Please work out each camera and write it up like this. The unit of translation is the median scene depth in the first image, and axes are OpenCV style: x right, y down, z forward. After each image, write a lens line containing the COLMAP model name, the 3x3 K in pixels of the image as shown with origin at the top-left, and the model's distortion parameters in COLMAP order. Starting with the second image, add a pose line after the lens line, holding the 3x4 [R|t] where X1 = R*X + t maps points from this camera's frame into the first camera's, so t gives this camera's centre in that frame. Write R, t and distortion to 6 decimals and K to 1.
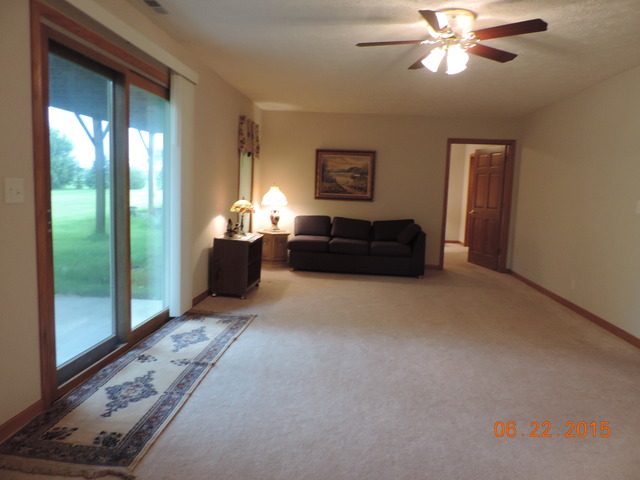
lens RADIAL K [[452.2, 0, 320.3], [0, 452.2, 238.8], [0, 0, 1]] dist [-0.016576, -0.005450]
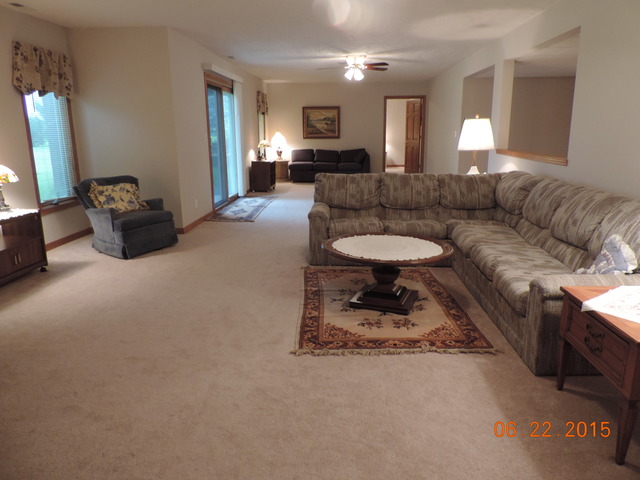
lens RADIAL K [[452.2, 0, 318.1], [0, 452.2, 240.6], [0, 0, 1]] dist [-0.016576, -0.005450]
pose [[0.998674, -0.051112, 0.006216, 0.012265], [0.049902, 0.990560, 0.127678, 0.069693], [-0.012683, -0.127198, 0.991796, -0.654855]]
